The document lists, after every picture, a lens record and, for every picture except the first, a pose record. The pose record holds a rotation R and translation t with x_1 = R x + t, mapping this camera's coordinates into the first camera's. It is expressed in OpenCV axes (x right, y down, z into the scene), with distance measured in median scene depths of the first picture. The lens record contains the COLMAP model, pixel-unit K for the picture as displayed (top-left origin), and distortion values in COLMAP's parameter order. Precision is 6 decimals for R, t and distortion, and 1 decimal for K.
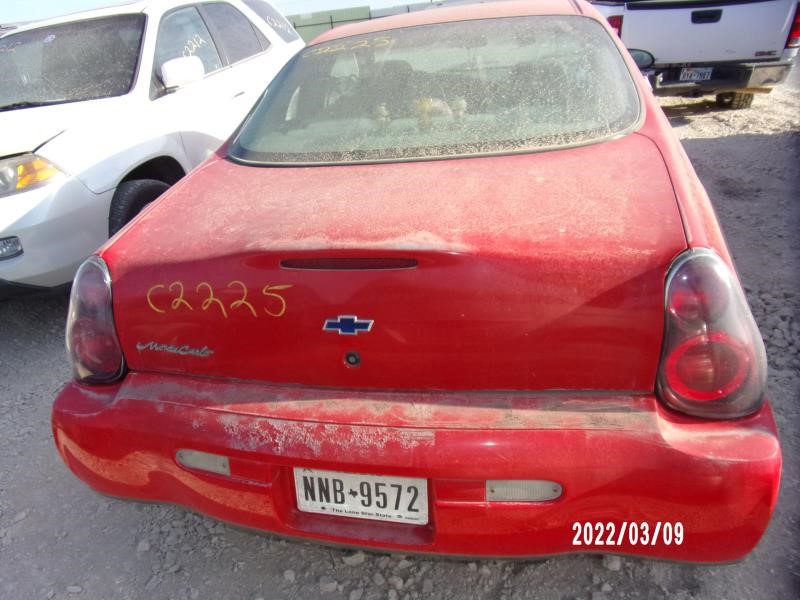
lens RADIAL K [[561.6, 0, 399.9], [0, 561.6, 297.8], [0, 0, 1]] dist [-0.018763, -0.006056]
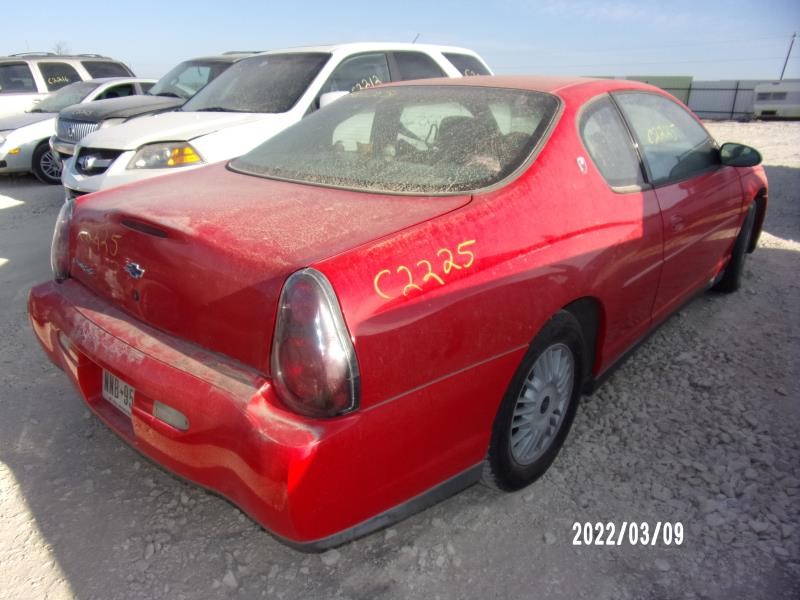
lens RADIAL K [[561.6, 0, 400.5], [0, 561.6, 303.0], [0, 0, 1]] dist [-0.018763, -0.006056]
pose [[0.884864, 0.267921, -0.381095, 1.066526], [-0.295180, 0.955343, -0.013744, -0.051266], [0.360394, 0.124653, 0.924434, -0.060561]]
